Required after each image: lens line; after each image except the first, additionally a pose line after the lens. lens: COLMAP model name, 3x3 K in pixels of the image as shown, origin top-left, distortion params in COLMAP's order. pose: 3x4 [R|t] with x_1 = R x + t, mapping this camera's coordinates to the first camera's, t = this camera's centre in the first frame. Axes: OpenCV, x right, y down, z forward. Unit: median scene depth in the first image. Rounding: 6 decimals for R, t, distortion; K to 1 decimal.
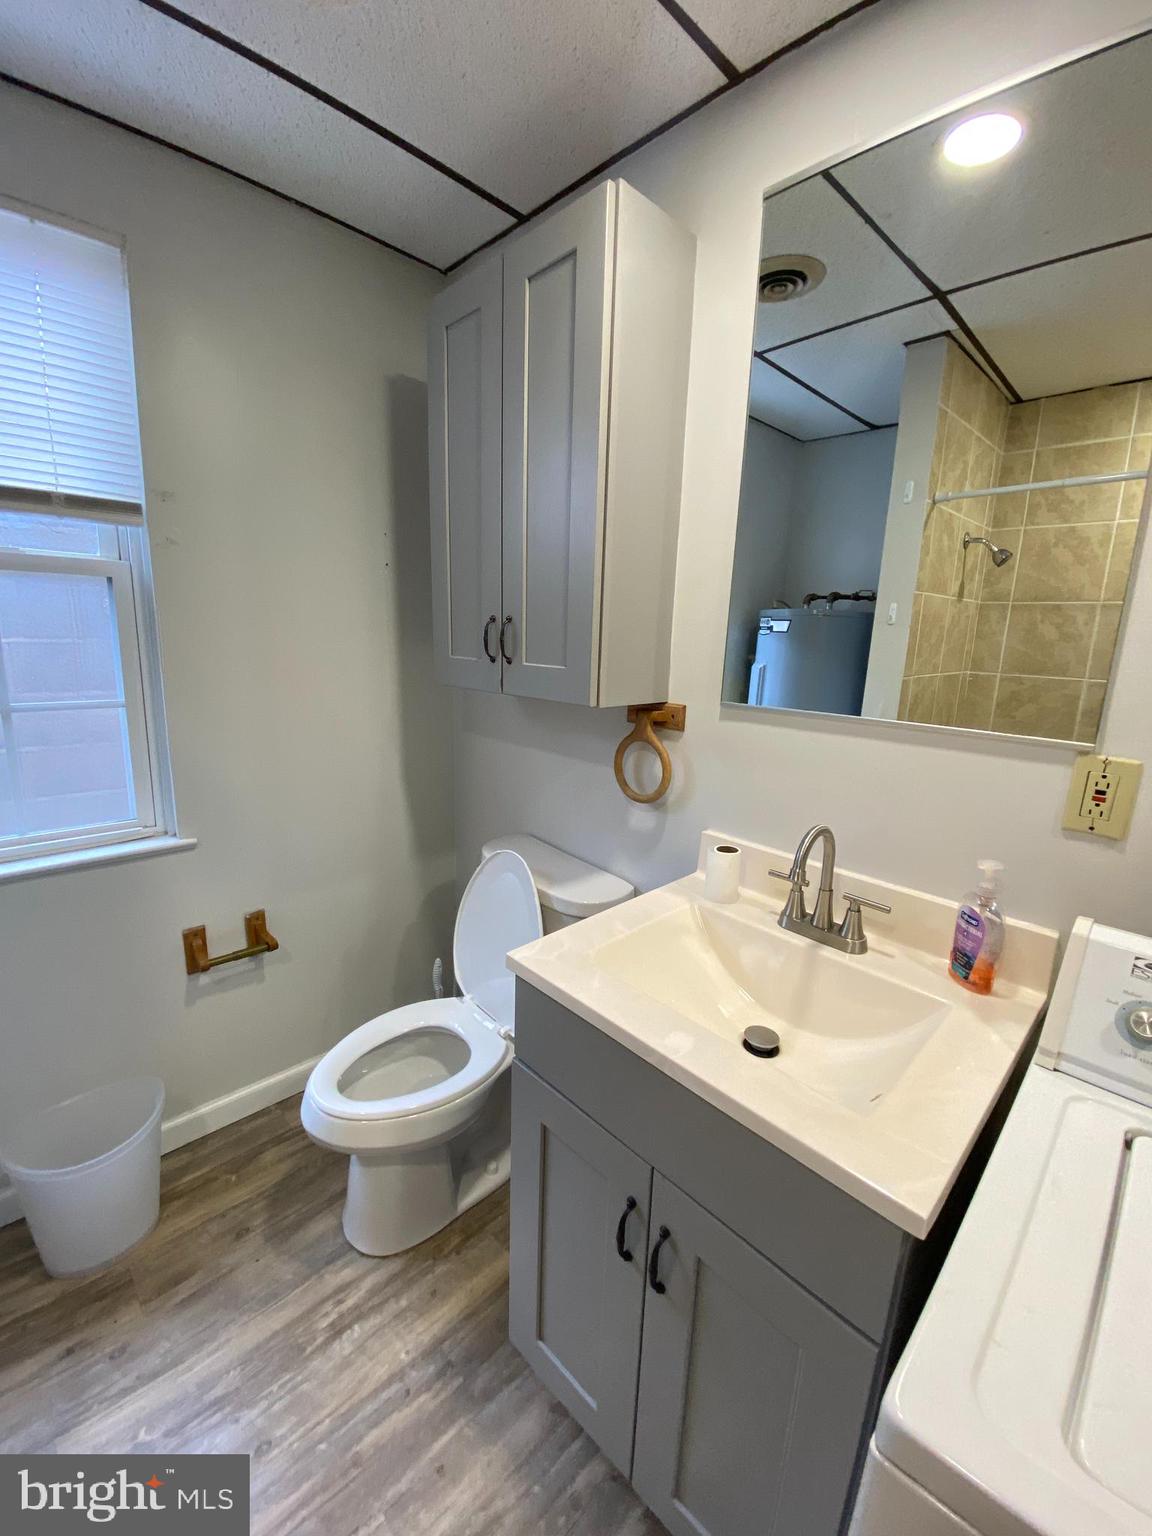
lens RADIAL K [[624.8, 0, 563.4], [0, 624.8, 764.2], [0, 0, 1]] dist [-0.023948, -0.001803]
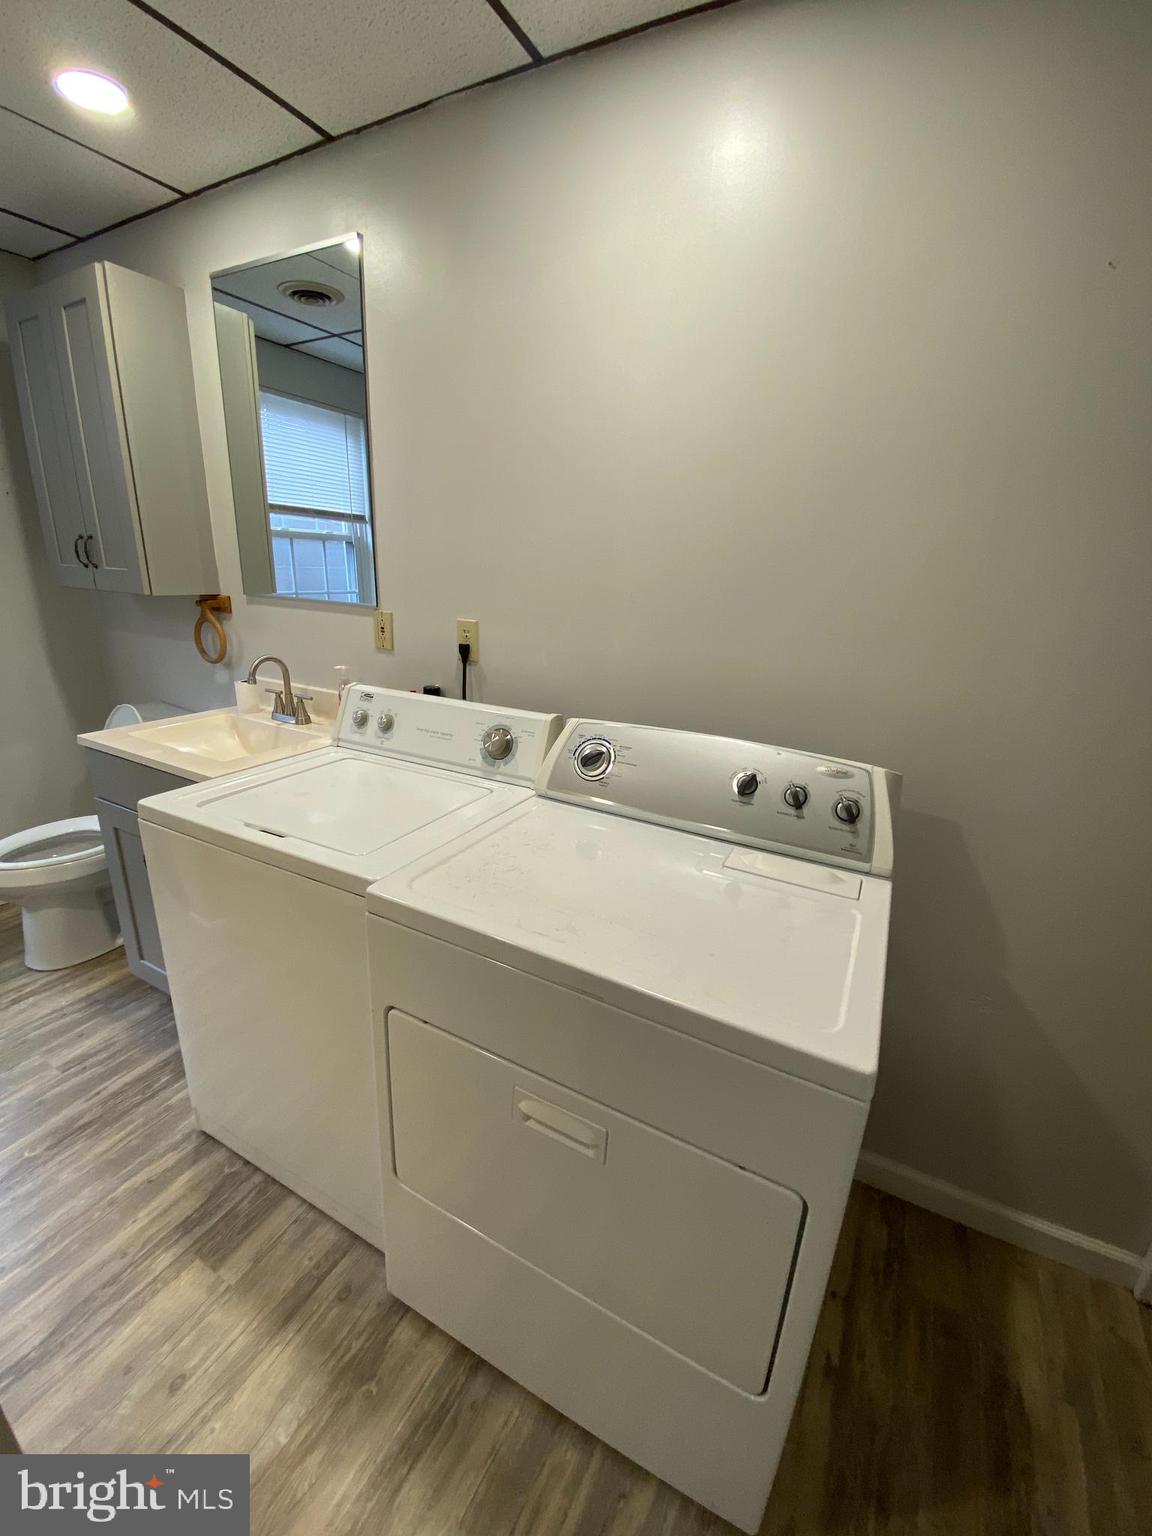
lens RADIAL K [[624.8, 0, 584.9], [0, 624.8, 775.3], [0, 0, 1]] dist [-0.023948, -0.001803]
pose [[0.946306, -0.079019, 0.313467, 0.553130], [0.041410, 0.991307, 0.124879, 0.208352], [-0.320610, -0.105193, 0.941352, -0.860024]]
